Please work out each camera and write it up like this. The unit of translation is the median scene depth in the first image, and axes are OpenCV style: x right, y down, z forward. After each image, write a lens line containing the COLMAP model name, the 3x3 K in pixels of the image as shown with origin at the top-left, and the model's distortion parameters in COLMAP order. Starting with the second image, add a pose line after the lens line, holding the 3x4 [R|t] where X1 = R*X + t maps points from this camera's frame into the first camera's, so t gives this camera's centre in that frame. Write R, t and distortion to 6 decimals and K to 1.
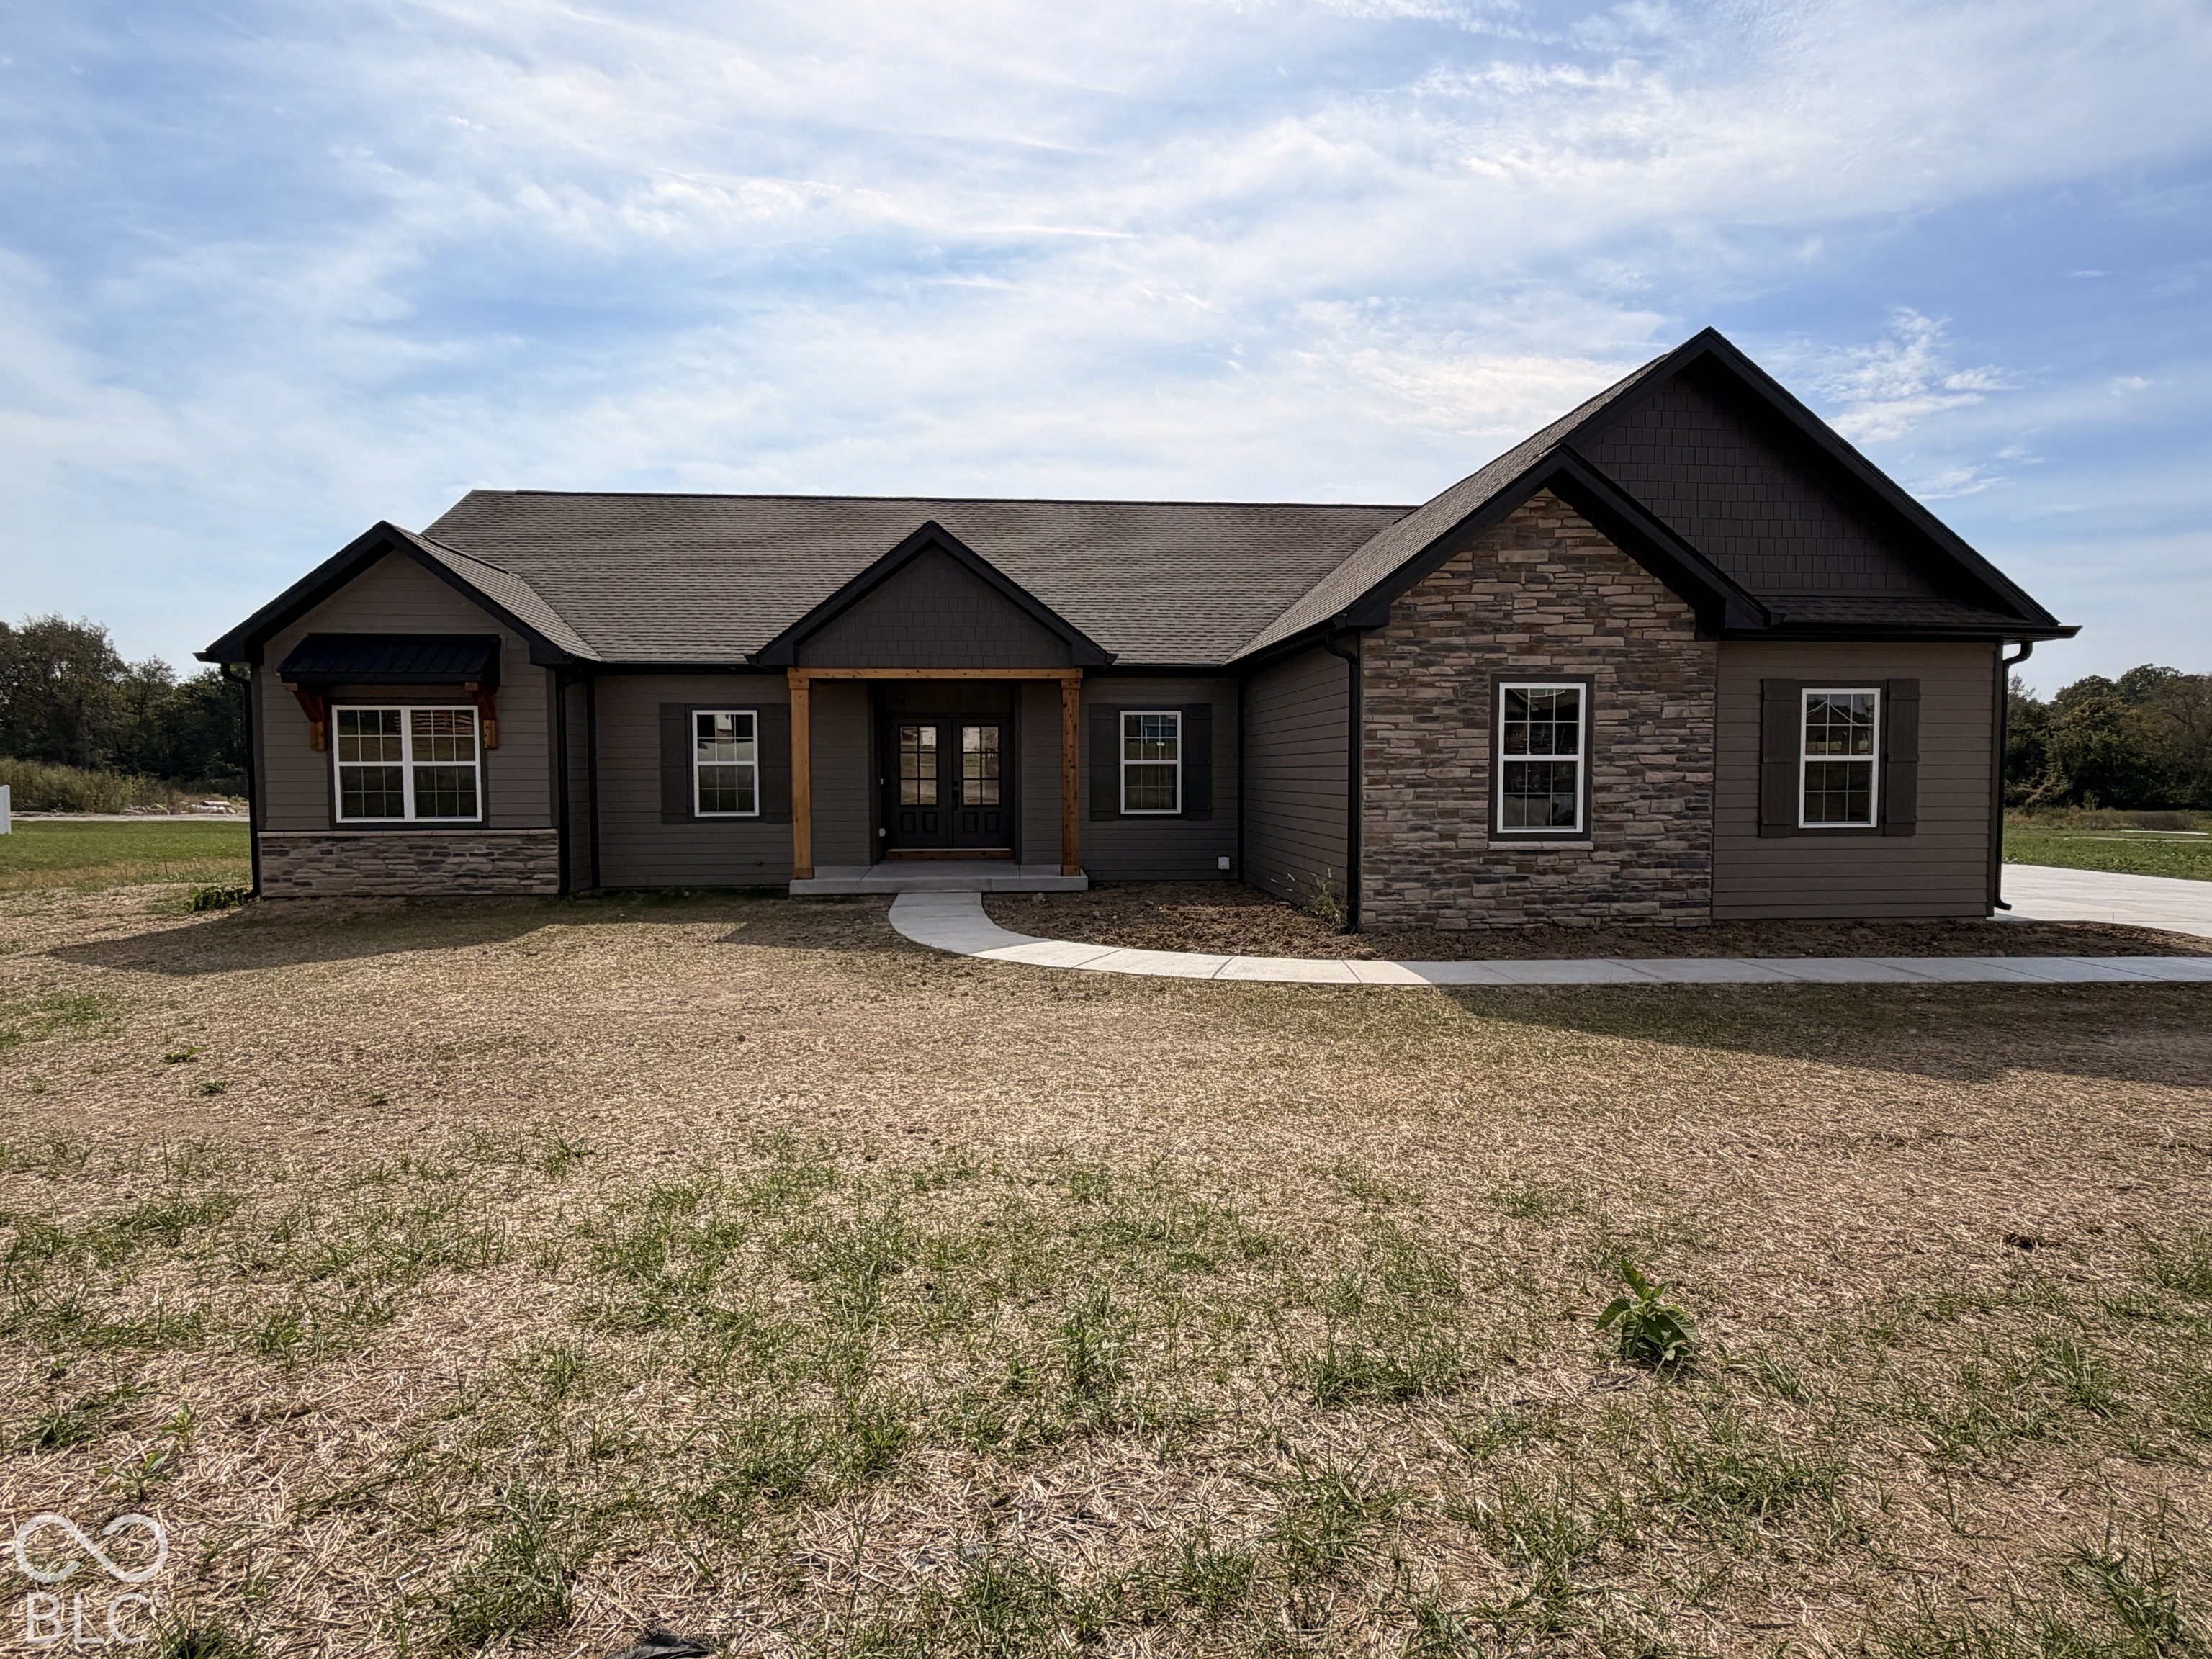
lens RADIAL K [[1187.9, 0, 1106.0], [0, 1187.9, 829.5], [0, 0, 1]] dist [-0.003242, 0.000118]
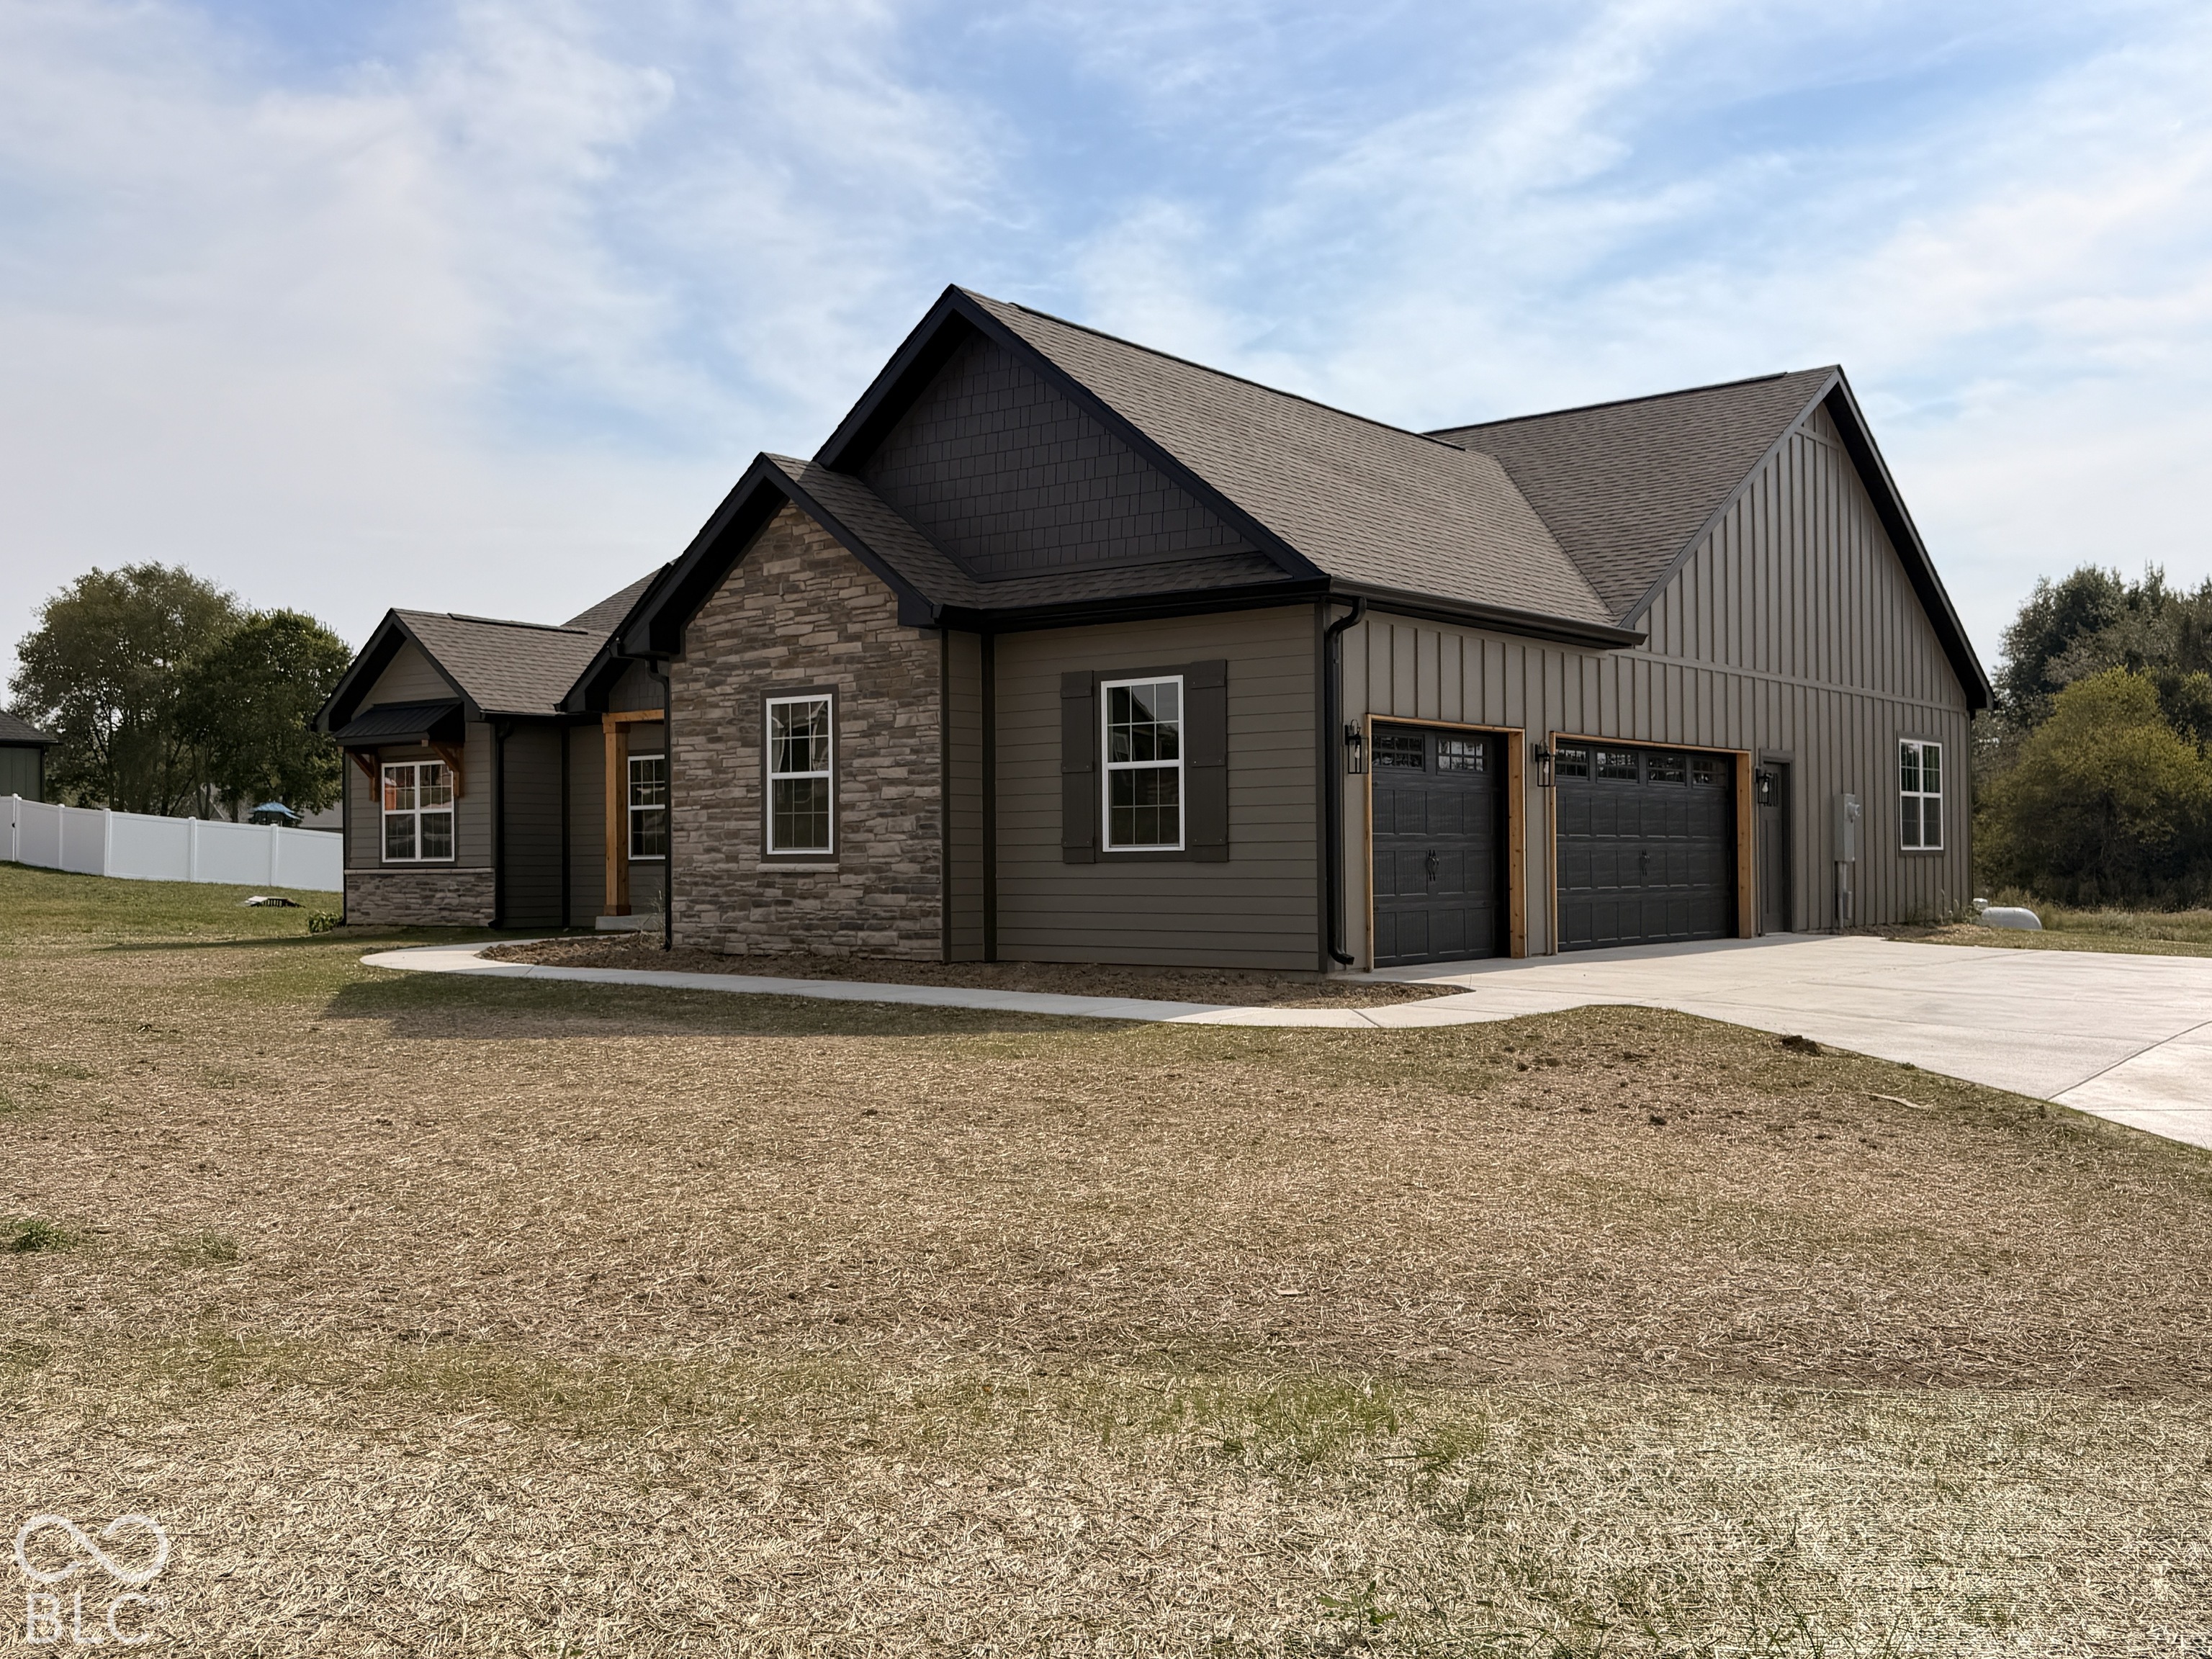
lens RADIAL K [[2033.5, 0, 1106.0], [0, 2033.5, 829.5], [0, 0, 1]] dist [0.160141, 0.000578]
pose [[0.730345, -0.012721, -0.682960, 1.646507], [-0.031448, 0.998140, -0.052221, 0.059910], [0.682355, 0.059617, 0.728586, -0.017095]]
